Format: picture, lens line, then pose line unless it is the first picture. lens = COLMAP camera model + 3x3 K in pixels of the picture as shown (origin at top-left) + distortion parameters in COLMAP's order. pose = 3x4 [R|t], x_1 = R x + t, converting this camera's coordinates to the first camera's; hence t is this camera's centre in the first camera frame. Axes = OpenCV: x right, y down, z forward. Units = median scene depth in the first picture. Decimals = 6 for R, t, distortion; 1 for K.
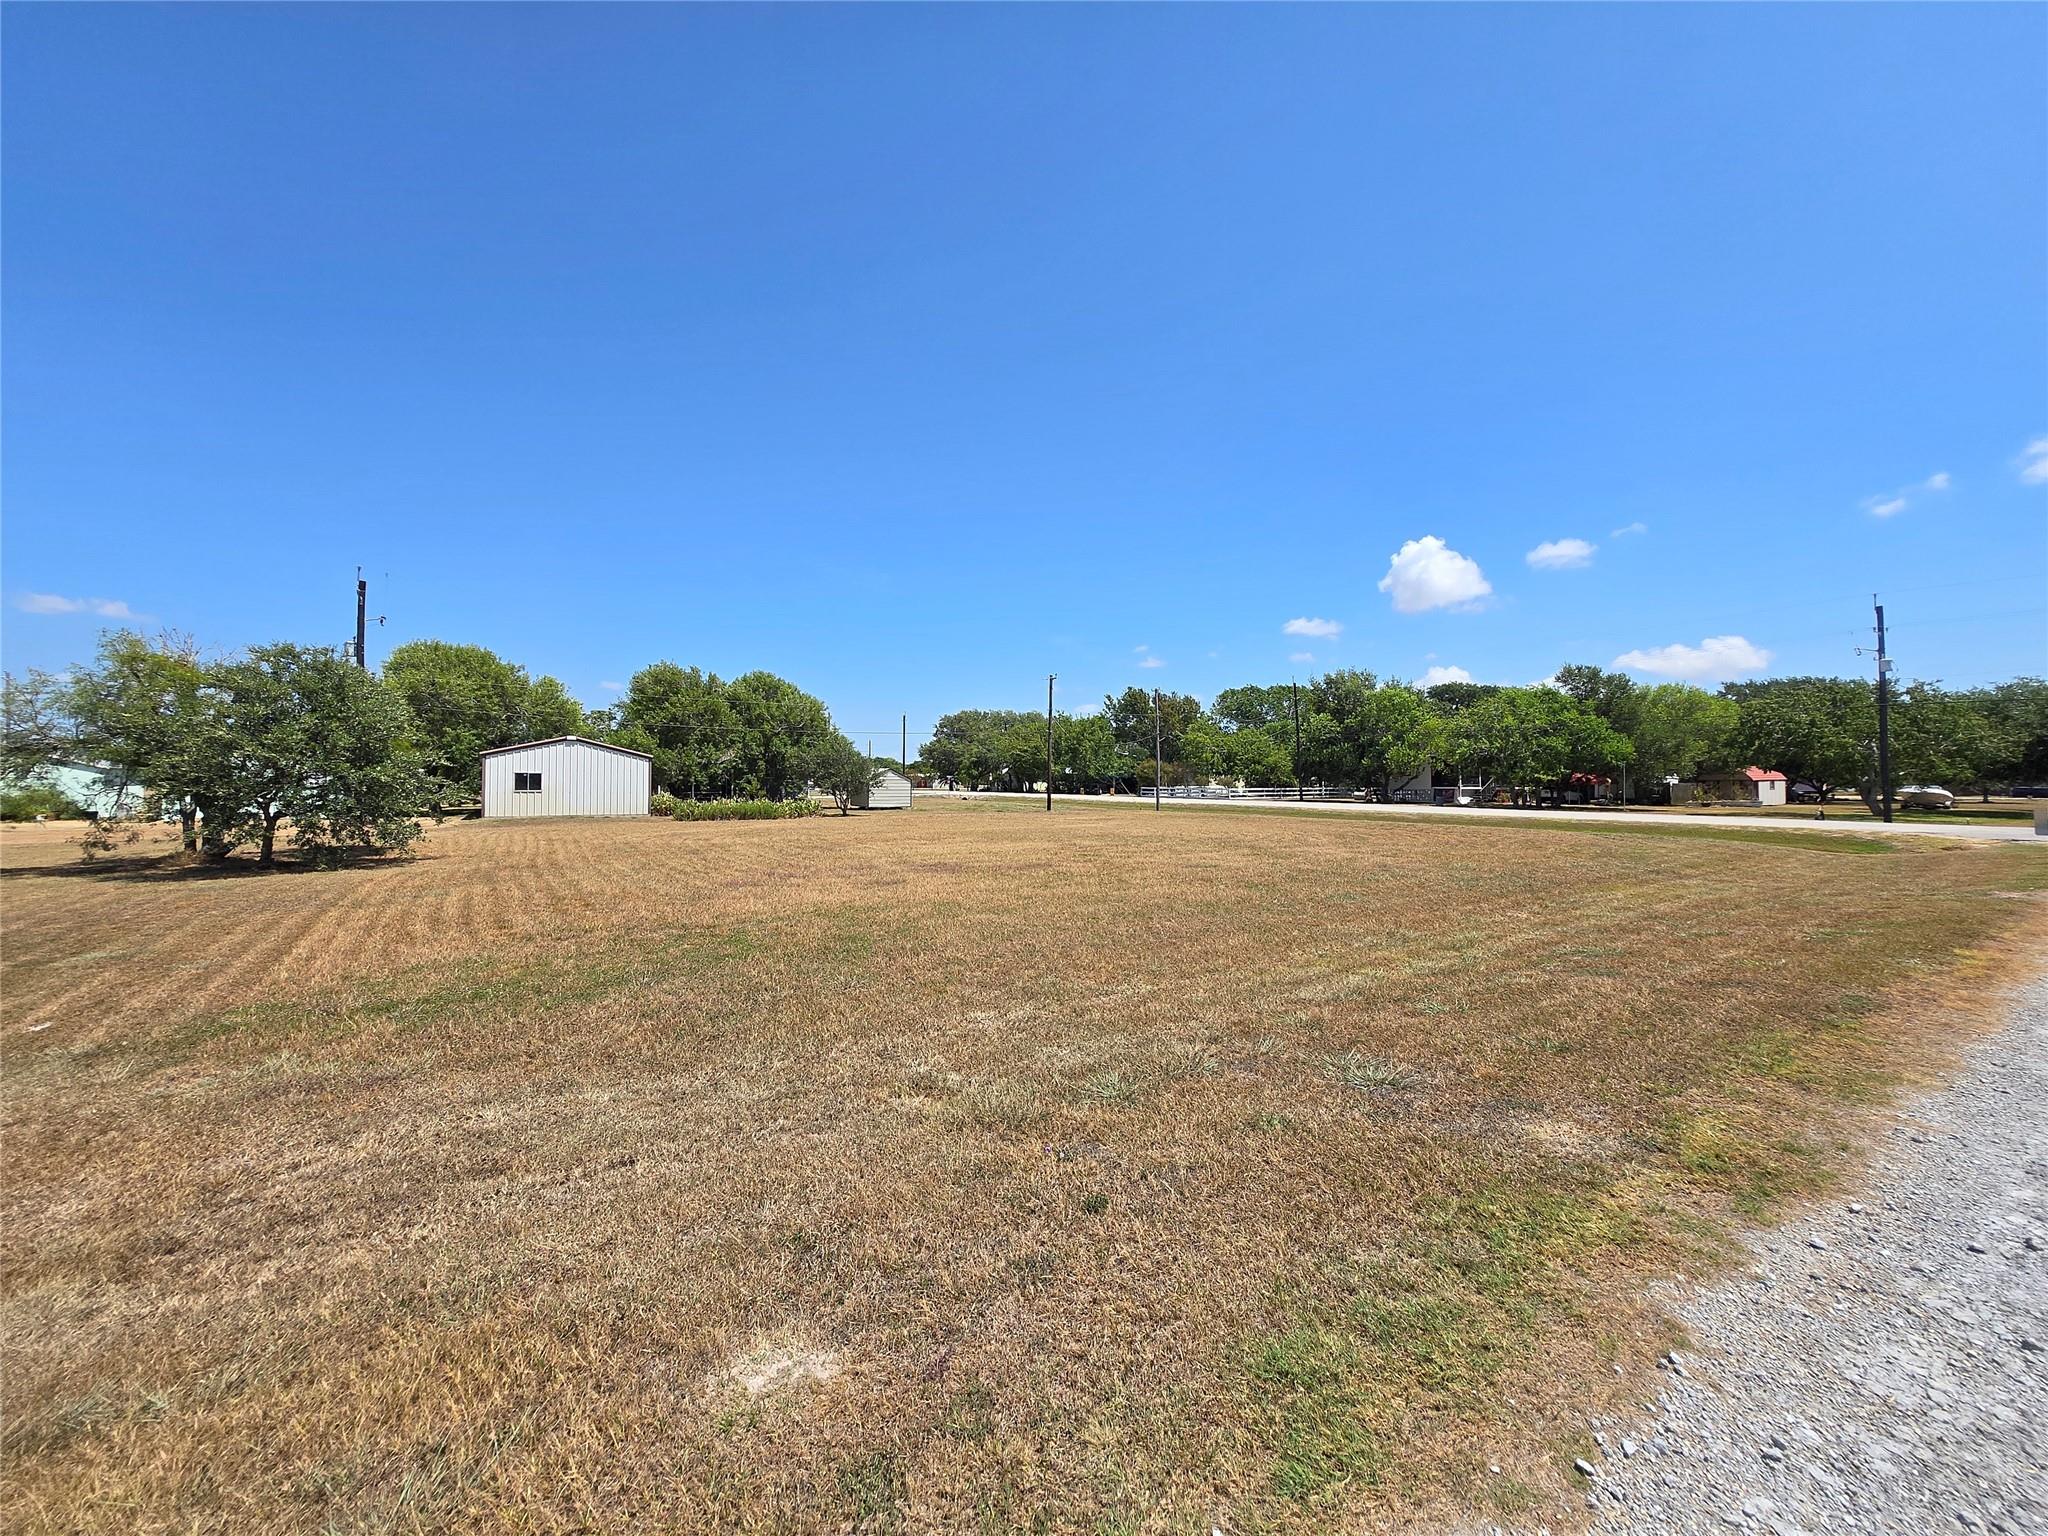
lens RADIAL K [[809.4, 0, 1045.6], [0, 809.4, 767.5], [0, 0, 1]] dist [0.001536, -0.001304]
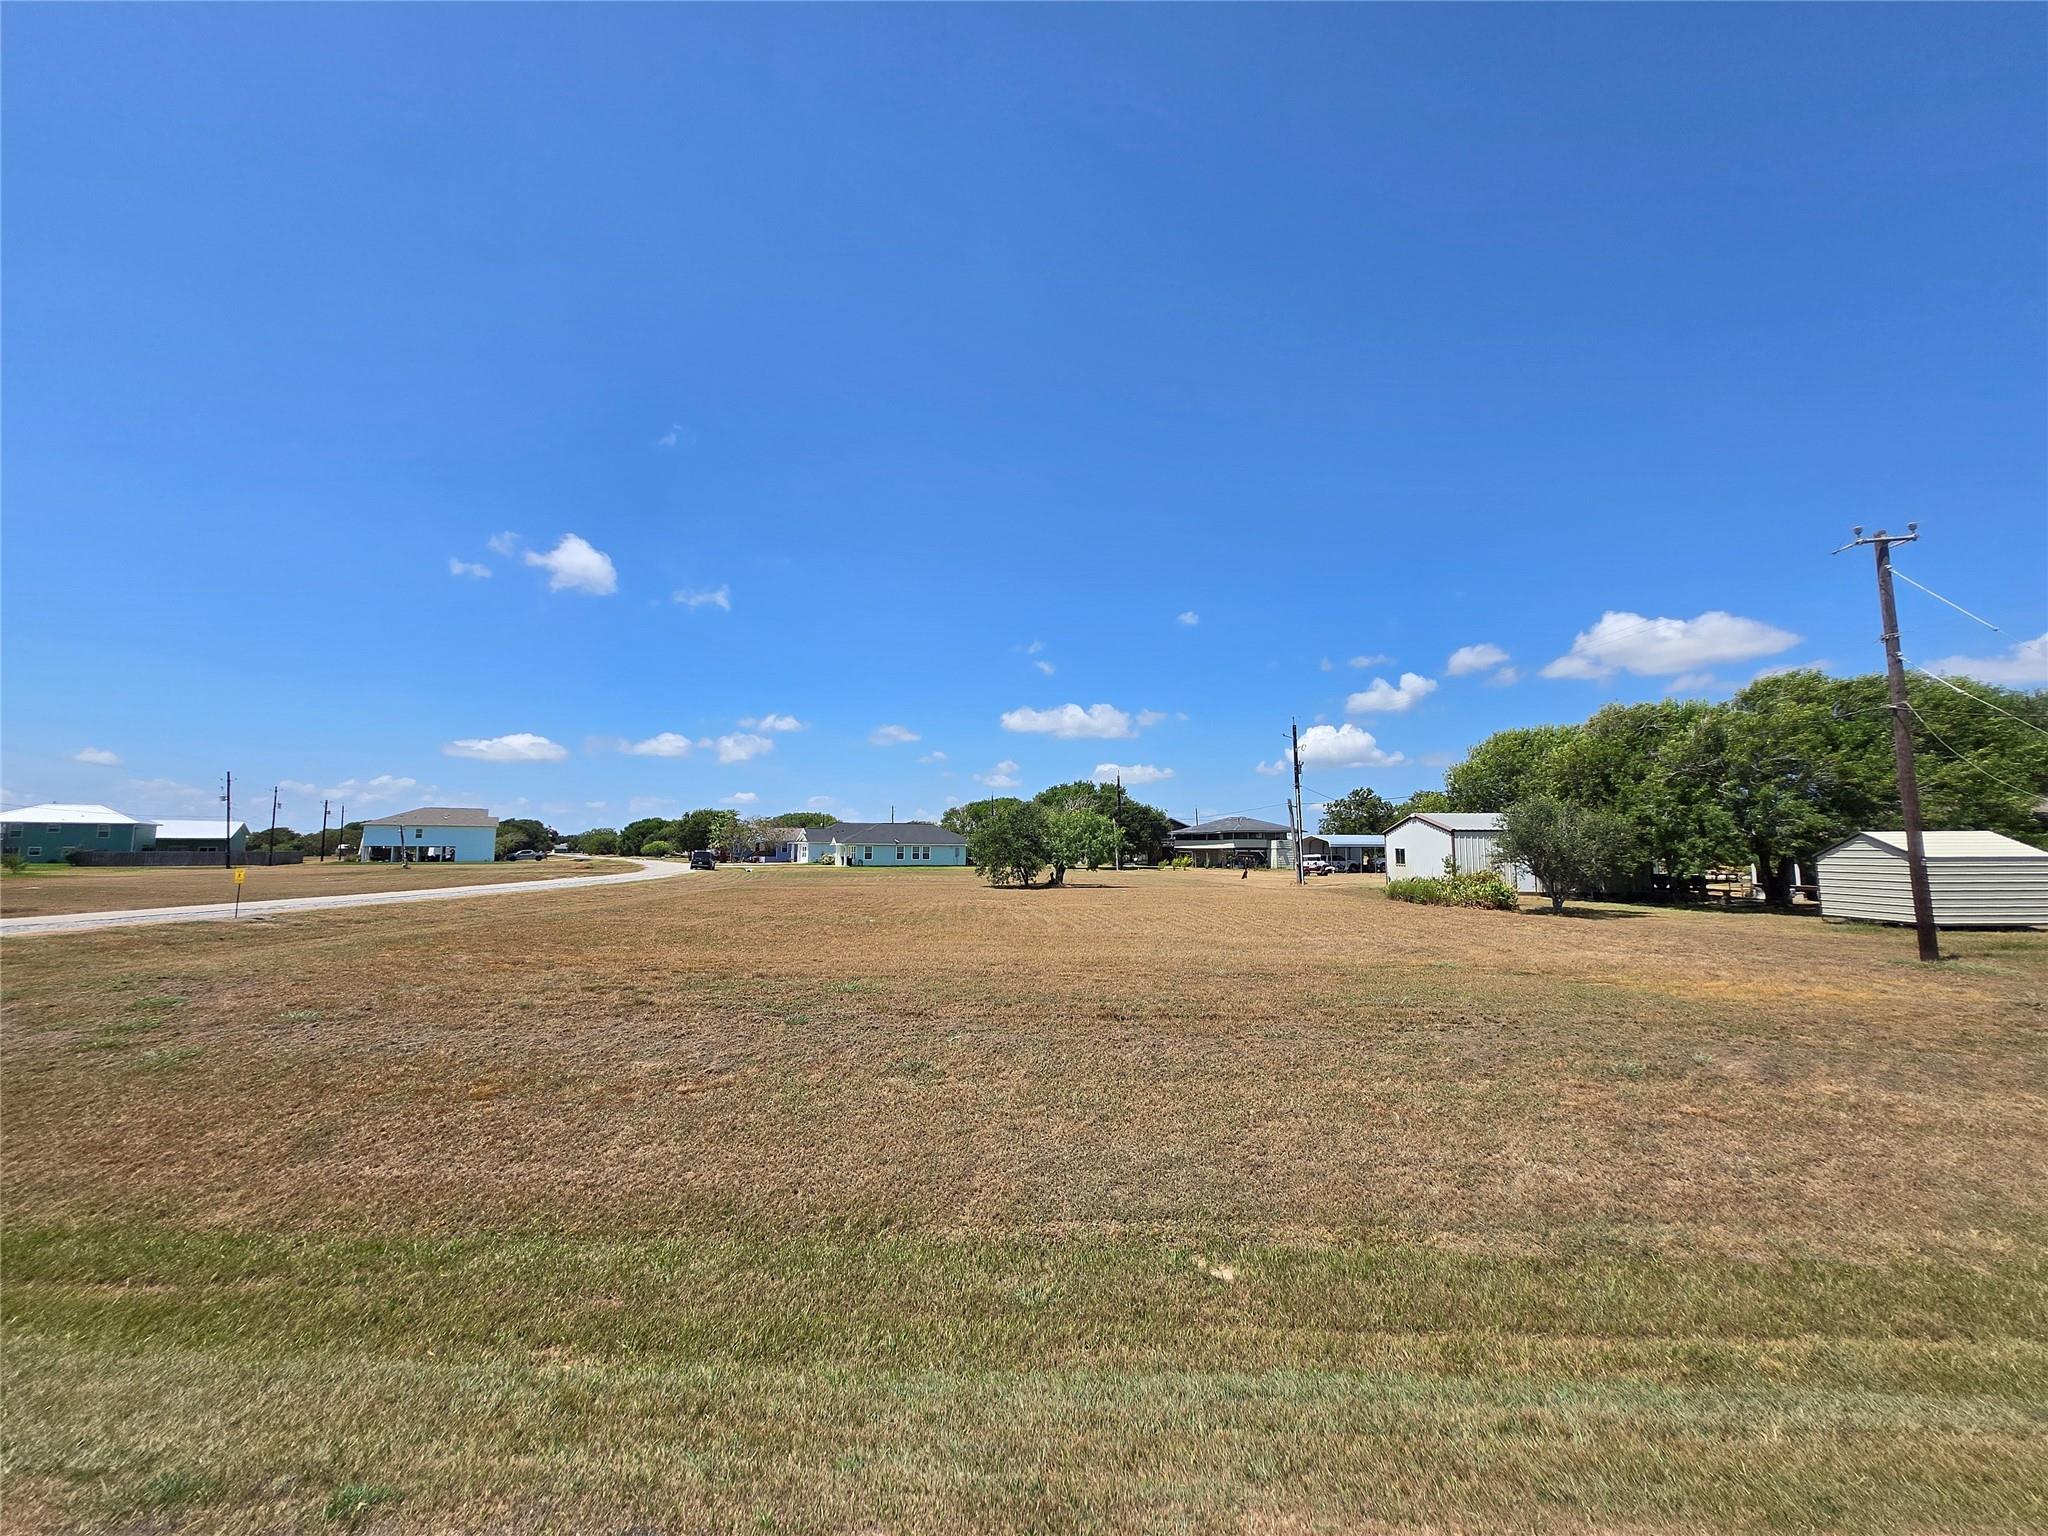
lens RADIAL K [[809.4, 0, 1033.1], [0, 809.4, 763.5], [0, 0, 1]] dist [0.001536, -0.001304]
pose [[-0.547305, -0.091991, -0.831862, 0.358402], [0.009678, 0.993179, -0.116198, 0.009140], [0.836877, -0.071647, -0.542682, 0.715676]]
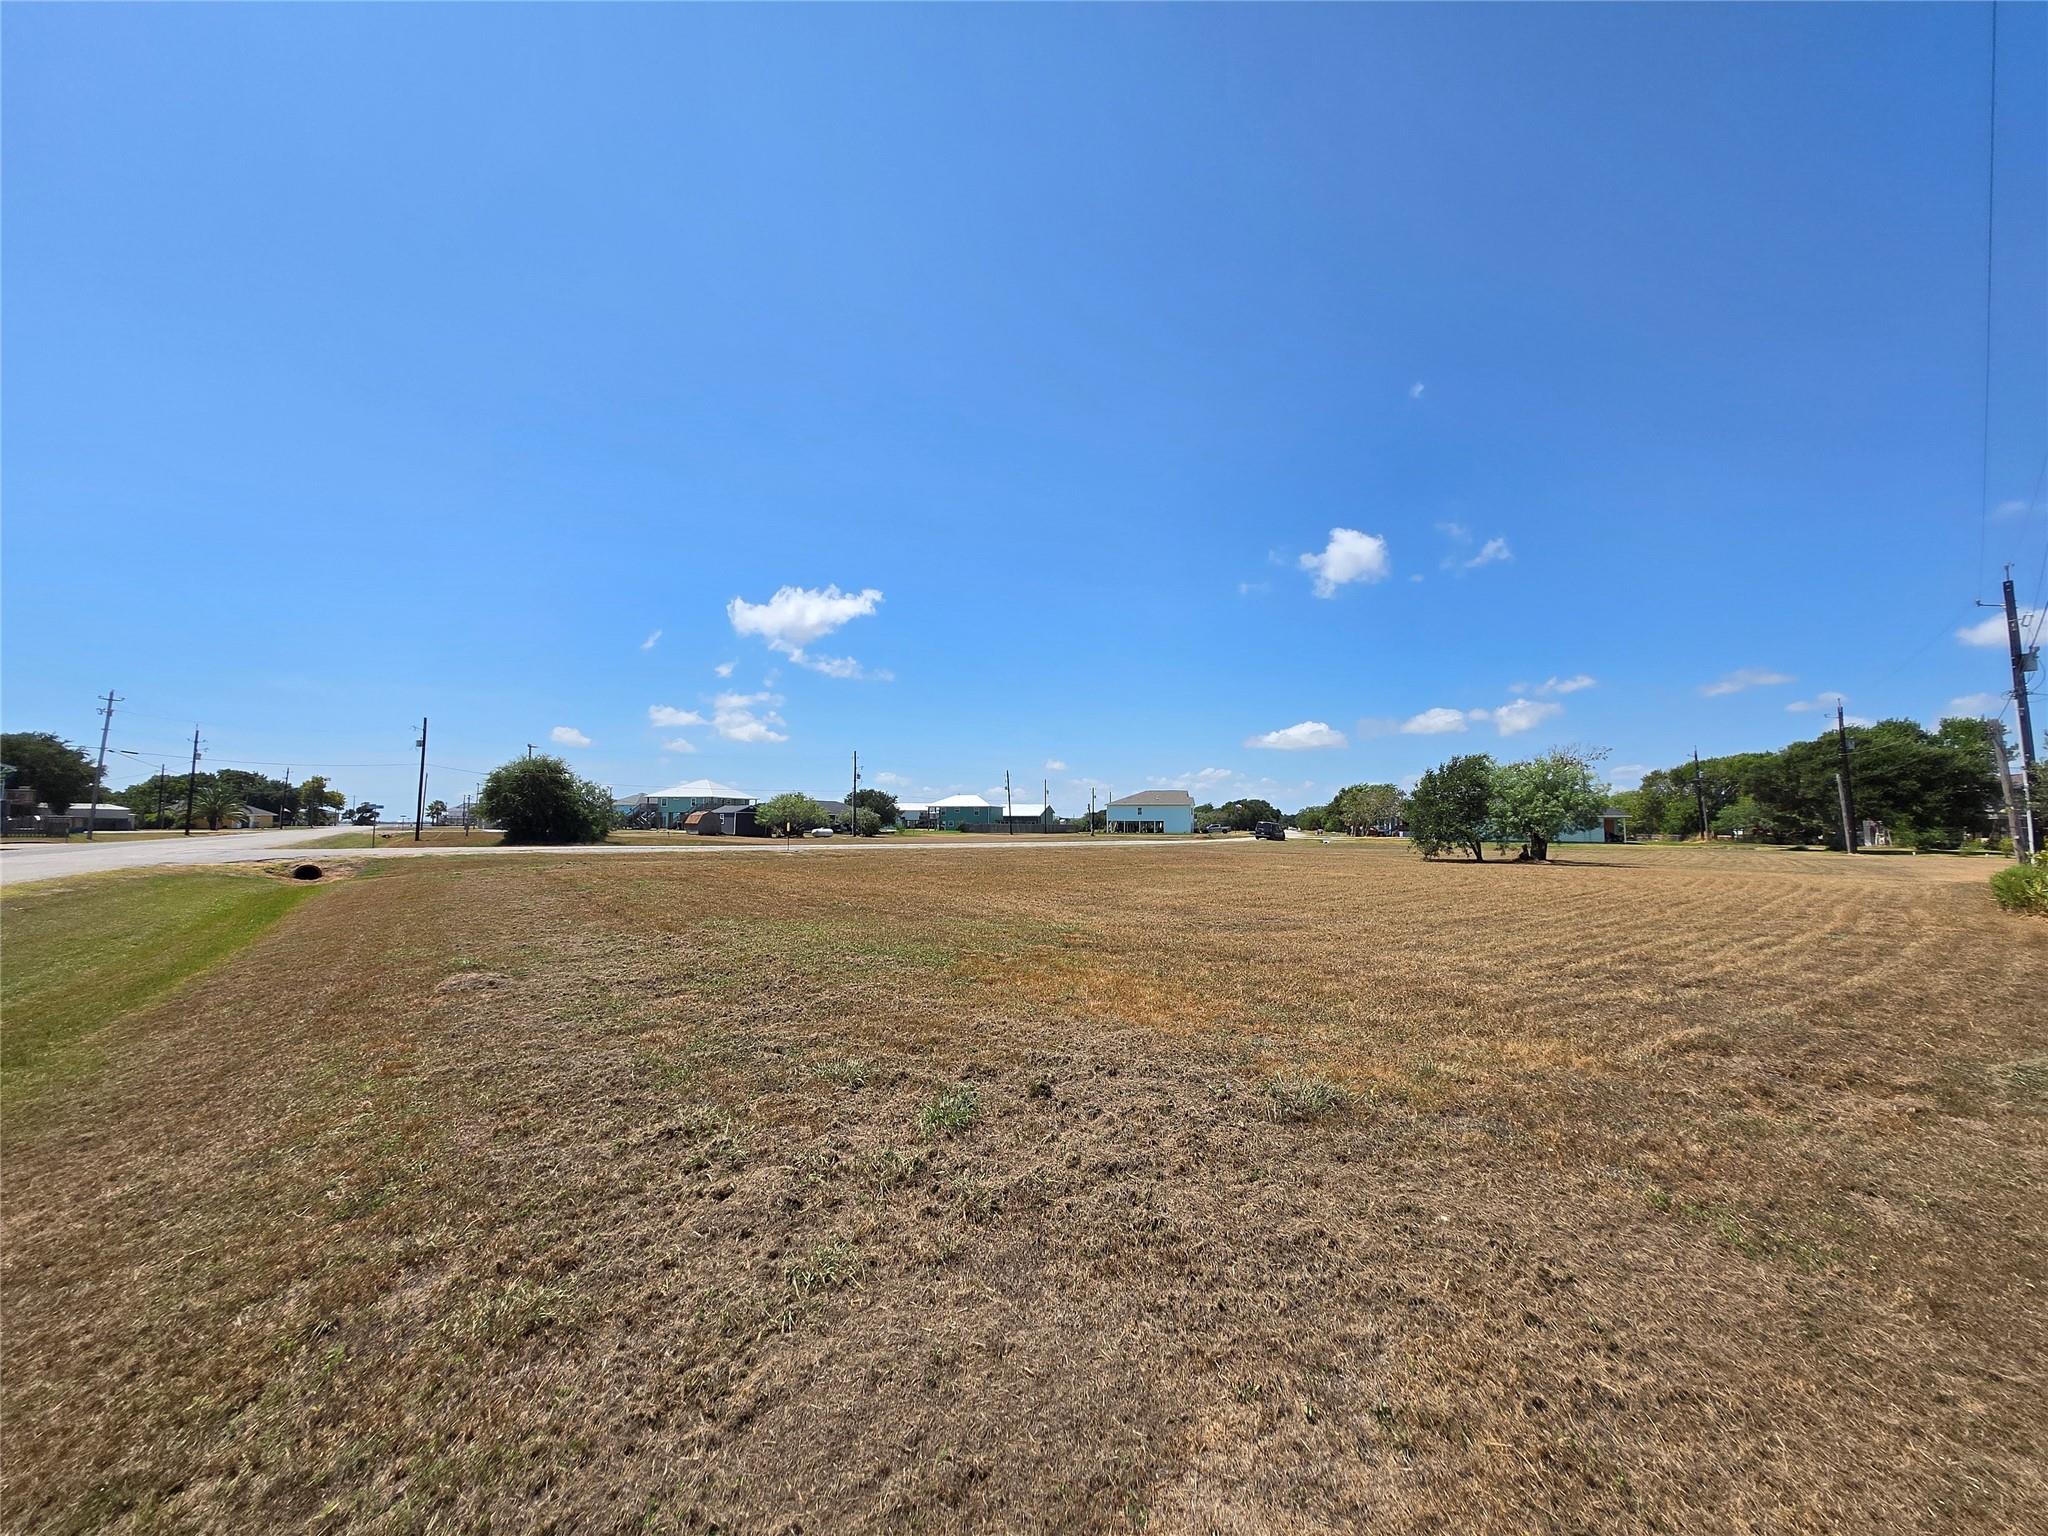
lens RADIAL K [[809.4, 0, 1018.3], [0, 809.4, 785.3], [0, 0, 1]] dist [0.001536, -0.001304]
pose [[-0.996664, -0.014330, -0.080341, 0.118943], [-0.009148, 0.997875, -0.064507, 0.020480], [0.081095, -0.063556, -0.994678, 0.877080]]
